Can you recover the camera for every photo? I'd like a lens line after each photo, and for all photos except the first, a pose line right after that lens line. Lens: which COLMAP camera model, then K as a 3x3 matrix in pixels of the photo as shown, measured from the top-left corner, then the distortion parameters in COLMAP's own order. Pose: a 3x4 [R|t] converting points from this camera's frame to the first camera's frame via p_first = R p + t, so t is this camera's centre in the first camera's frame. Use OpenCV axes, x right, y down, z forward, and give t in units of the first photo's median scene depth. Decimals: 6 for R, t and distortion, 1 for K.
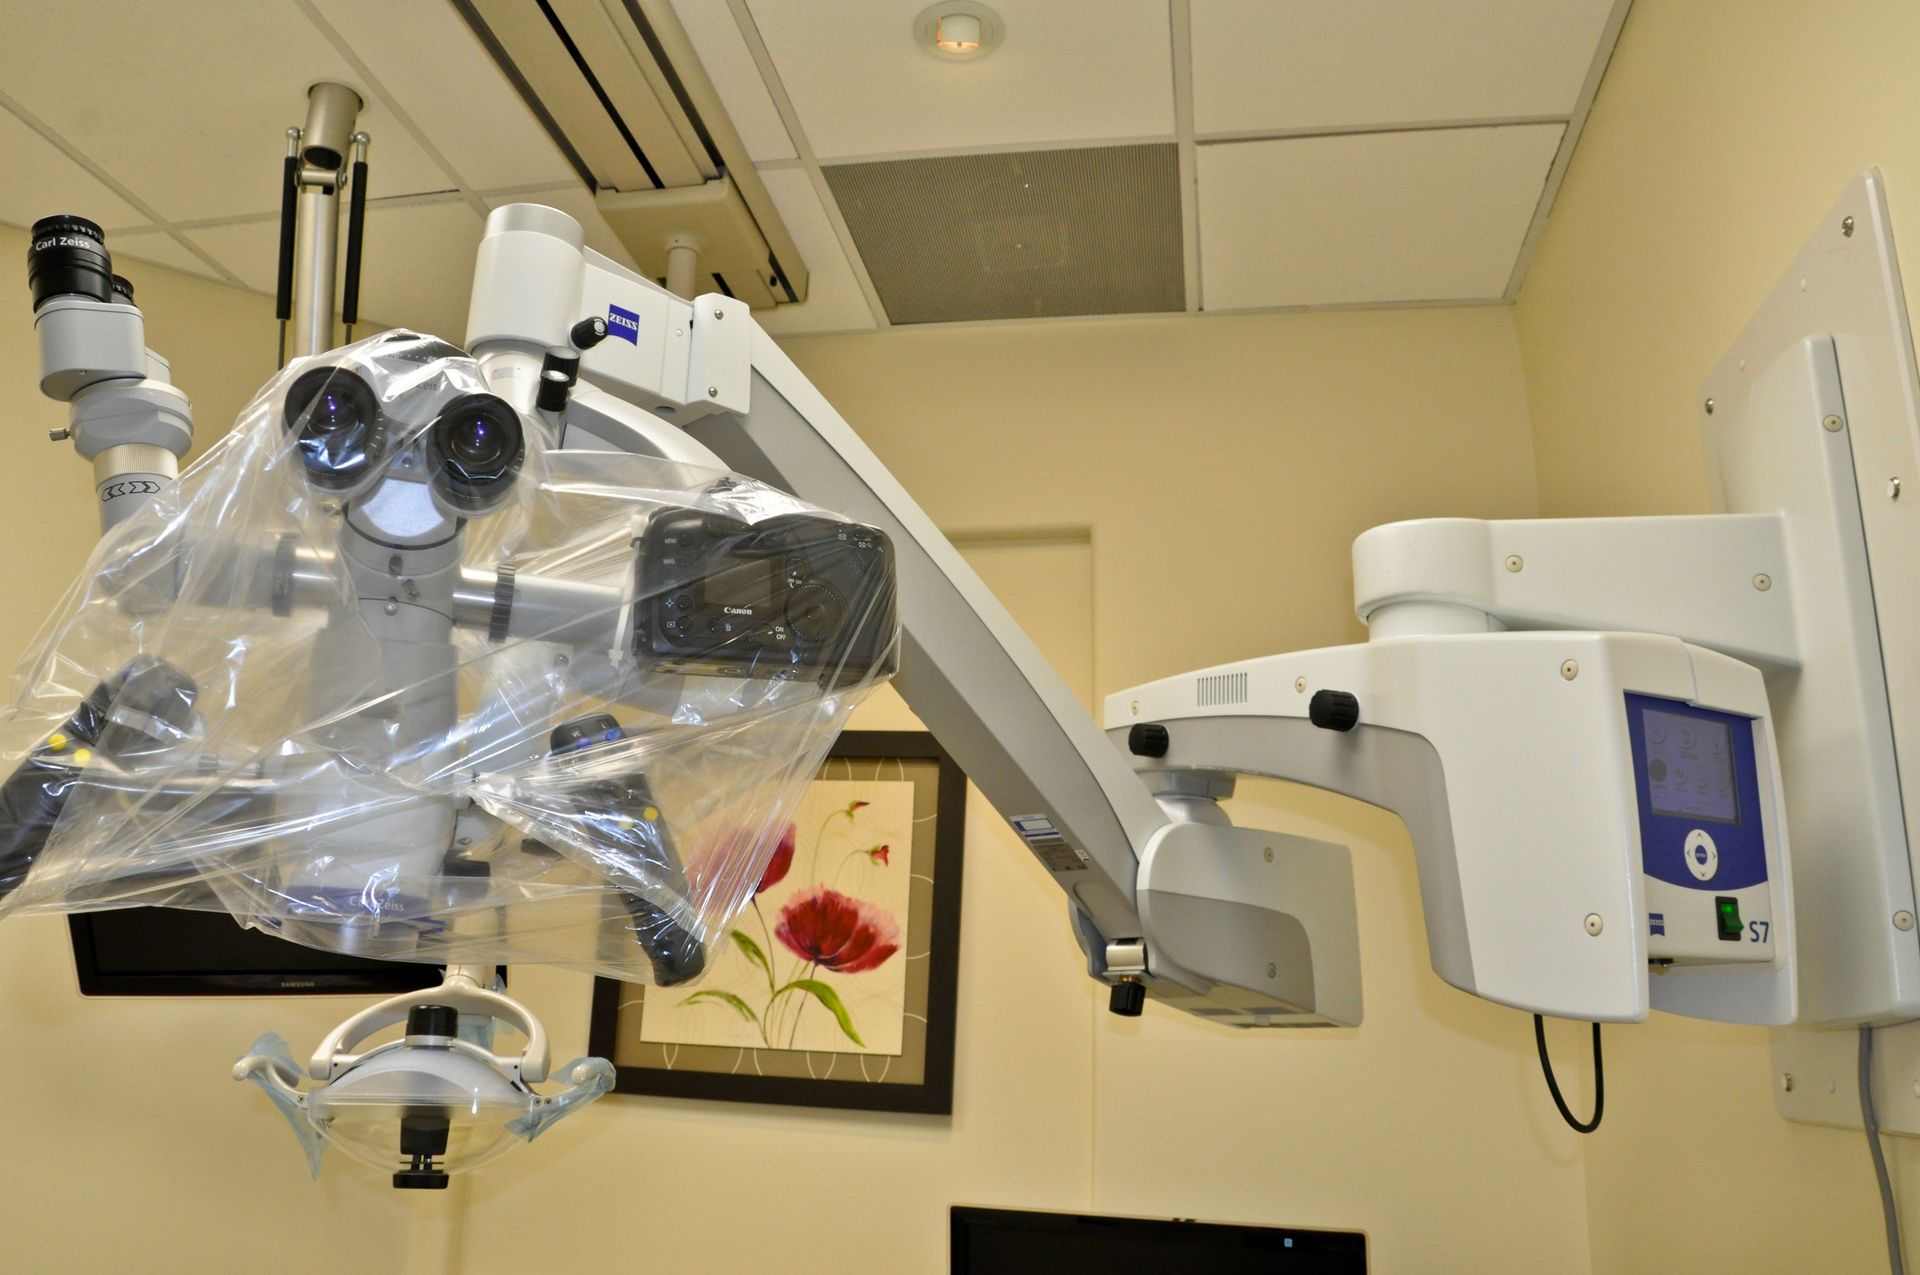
lens RADIAL K [[1487.2, 0, 960.0], [0, 1487.2, 637.5], [0, 0, 1]] dist [-0.164766, 0.140838]
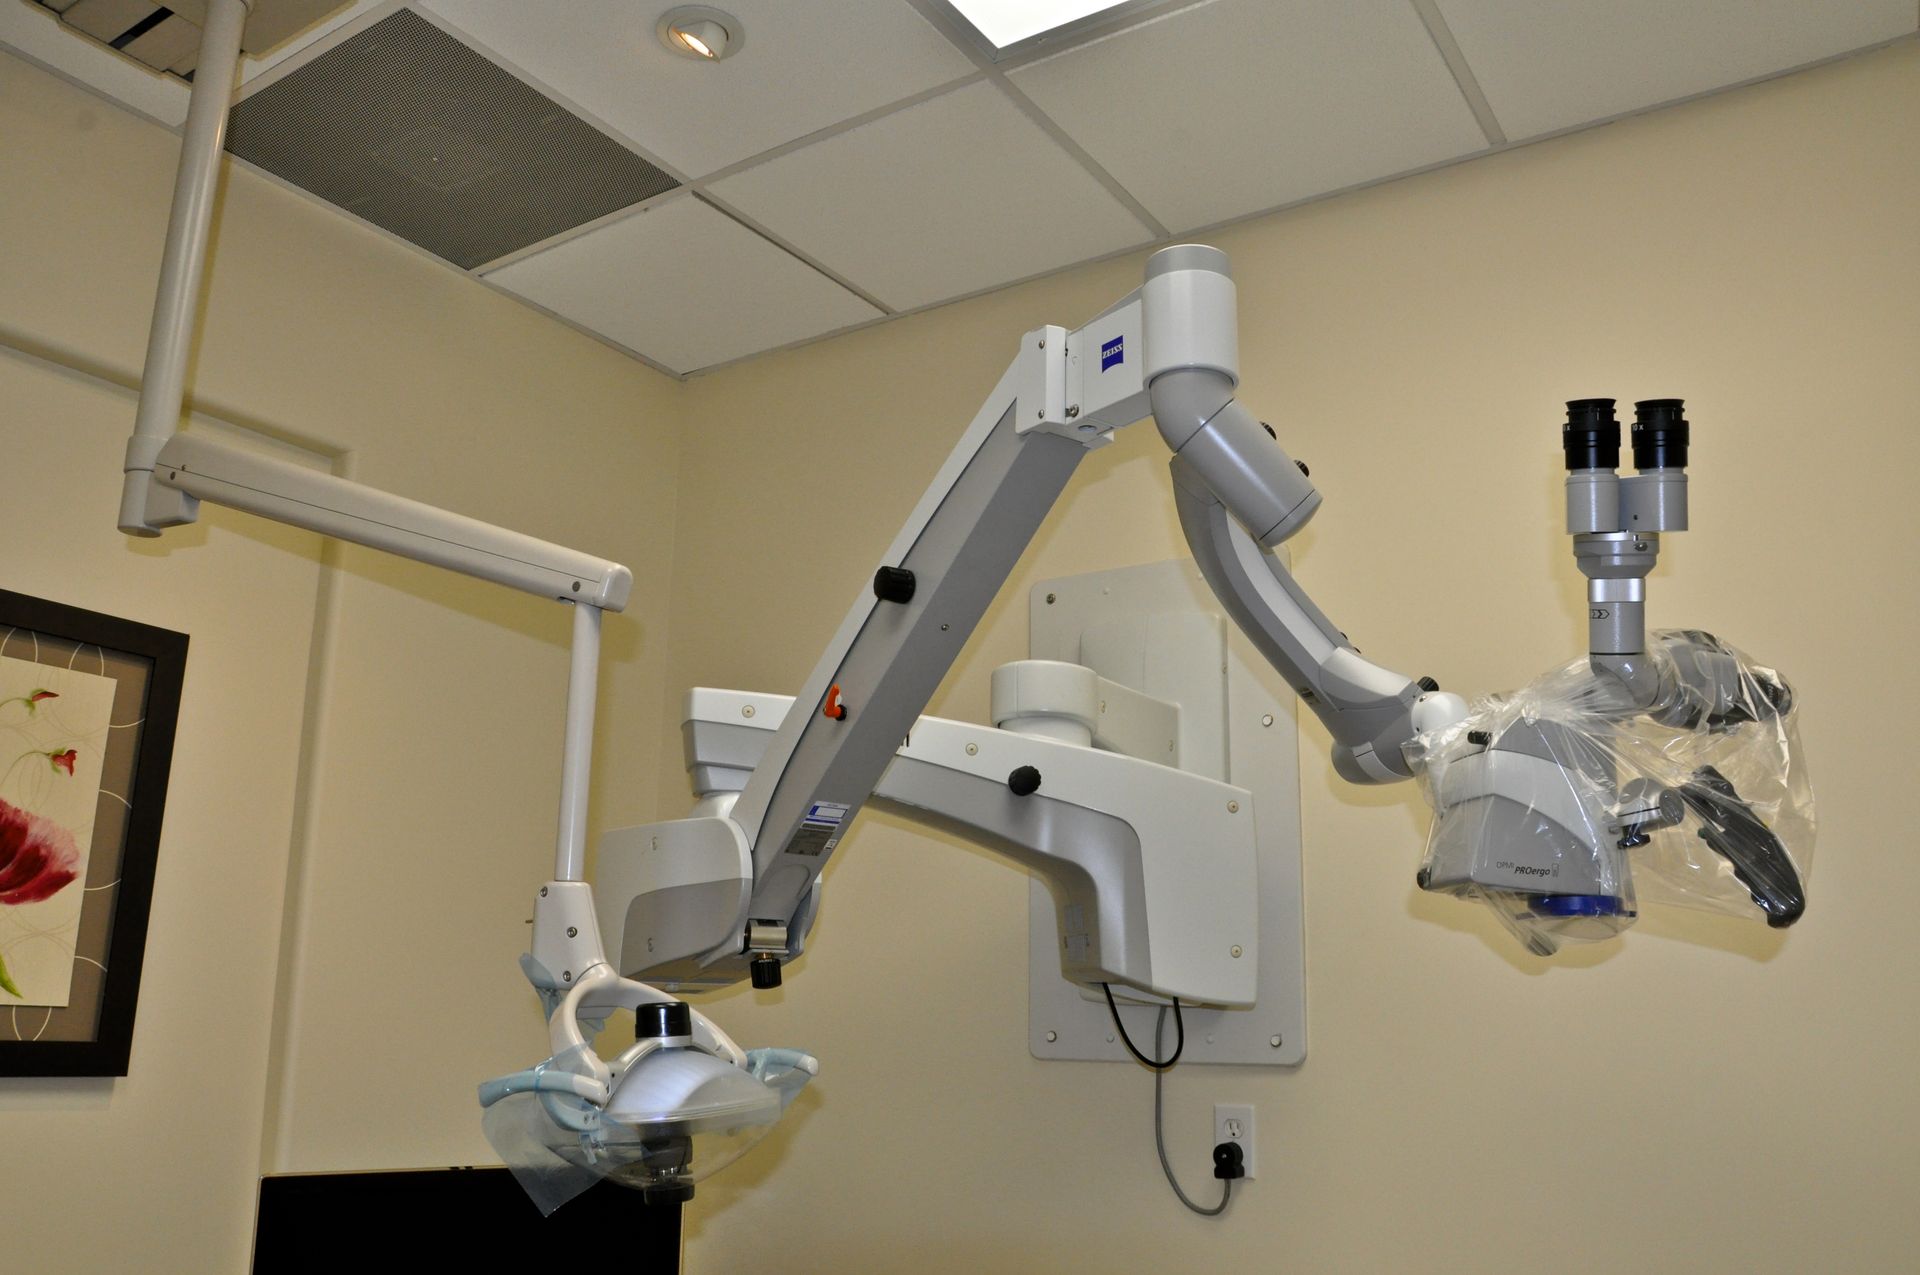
lens RADIAL K [[1487.2, 0, 960.0], [0, 1487.2, 637.5], [0, 0, 1]] dist [-0.164766, 0.140838]
pose [[0.421141, 0.202692, 0.884057, -0.563401], [-0.244787, 0.963940, -0.104397, 0.042897], [-0.873338, -0.172440, 0.455571, 0.226032]]
